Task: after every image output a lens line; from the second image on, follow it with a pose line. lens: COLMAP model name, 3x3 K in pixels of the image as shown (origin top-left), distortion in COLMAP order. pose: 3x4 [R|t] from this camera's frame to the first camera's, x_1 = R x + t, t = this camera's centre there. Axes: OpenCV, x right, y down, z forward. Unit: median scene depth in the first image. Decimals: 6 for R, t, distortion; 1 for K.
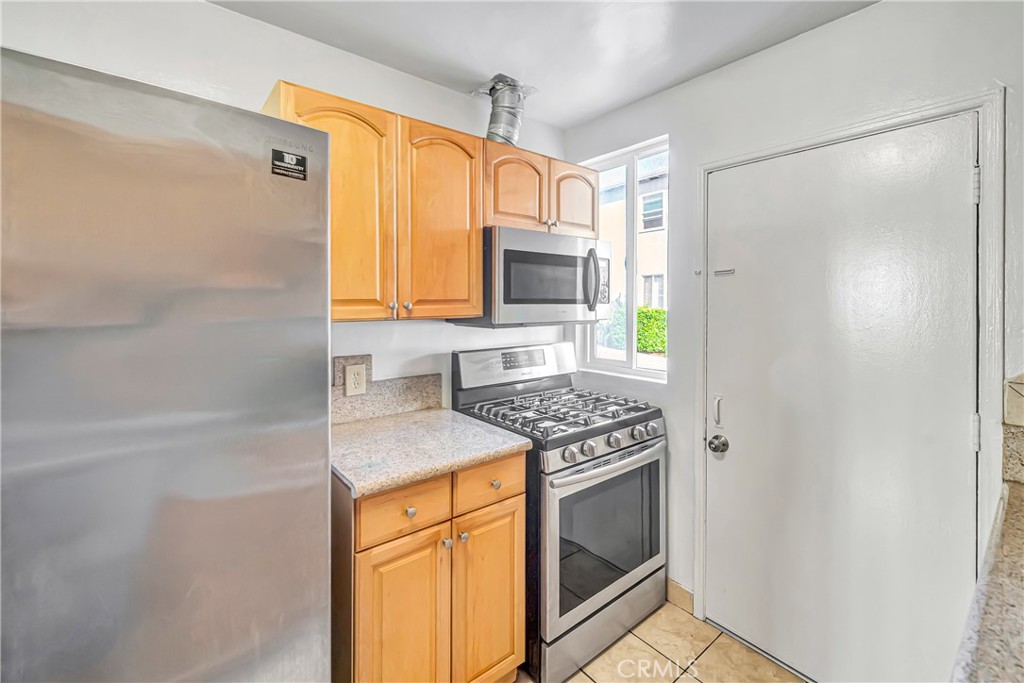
lens RADIAL K [[433.2, 0, 503.3], [0, 433.2, 299.5], [0, 0, 1]] dist [-0.000250, 0.000075]
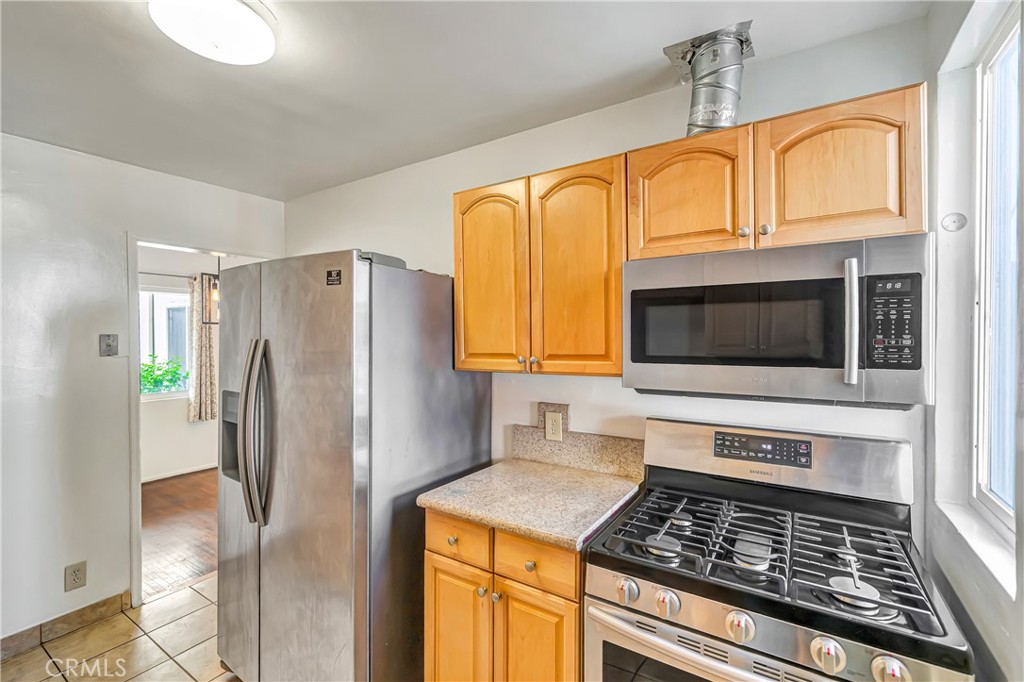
lens RADIAL K [[450.6, 0, 496.2], [0, 450.6, 337.6], [0, 0, 1]] dist [-0.000950, -0.000077]
pose [[0.302209, -0.003213, -0.953236, 0.686126], [0.008926, 0.999960, -0.000541, -0.035182], [0.953200, -0.008345, 0.302225, 0.532019]]
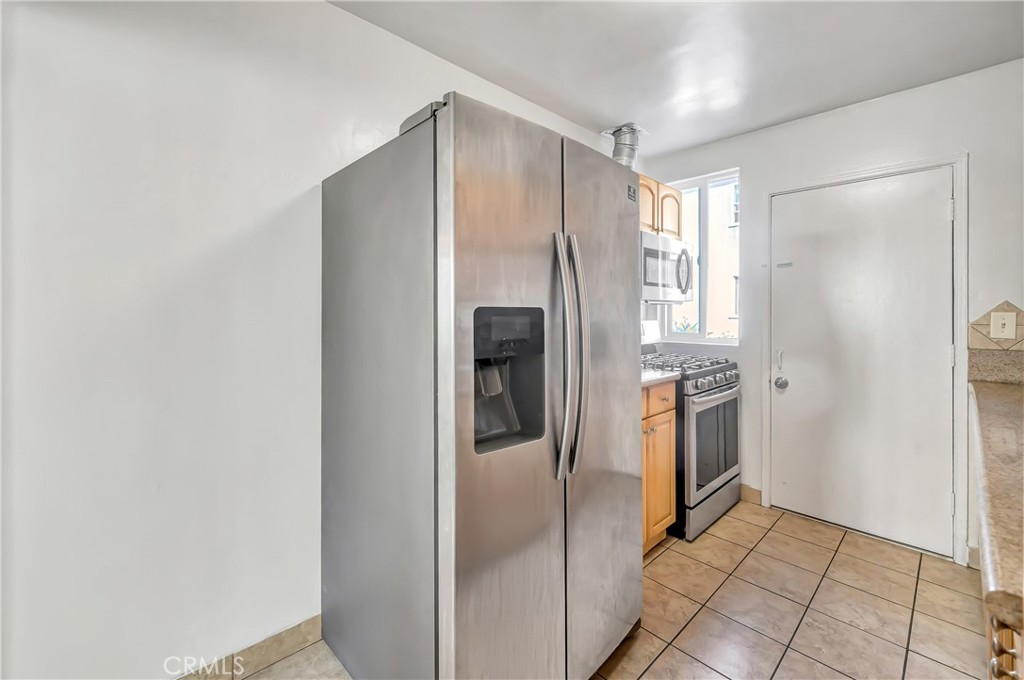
lens RADIAL K [[426.5, 0, 507.3], [0, 426.5, 305.8], [0, 0, 1]] dist [-0.001021, -0.000145]
pose [[0.996327, -0.000715, 0.085625, -0.575122], [0.001196, 0.999984, -0.005569, 0.086079], [-0.085619, 0.005651, 0.996312, -0.370450]]
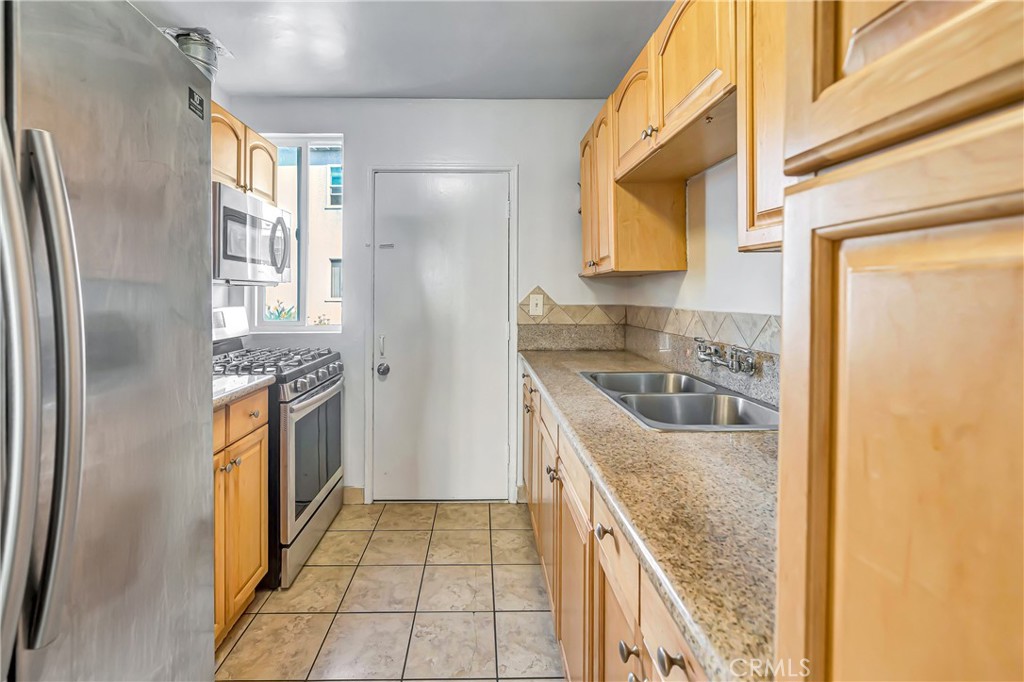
lens RADIAL K [[452.0, 0, 493.2], [0, 452.0, 291.3], [0, 0, 1]] dist [-0.002286, 0.000015]
pose [[0.603304, 0.000751, 0.797511, -0.472045], [-0.001898, 0.999998, 0.000494, 0.086886], [-0.797509, -0.001811, 0.603304, -0.161191]]
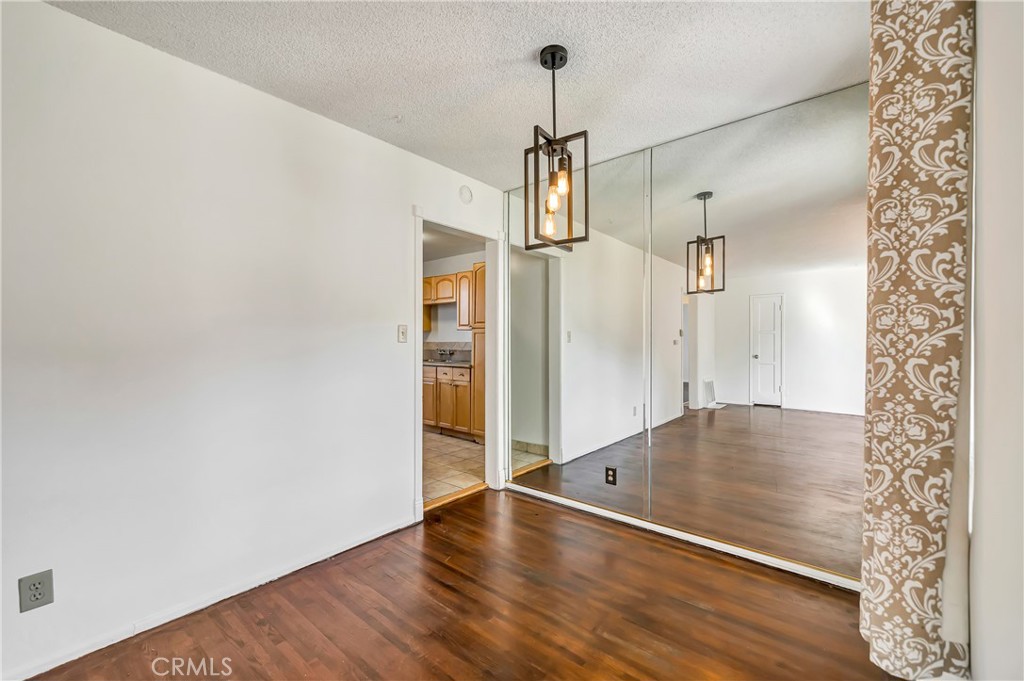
lens RADIAL K [[428.6, 0, 512.0], [0, 428.6, 340.5], [0, 0, 1]] dist [0.001442, 0.000067]
pose [[-0.192602, 0.000157, 0.981277, -3.005542], [0.000307, 1.000000, -0.000100, 0.114269], [-0.981277, 0.000282, -0.192602, 0.139670]]
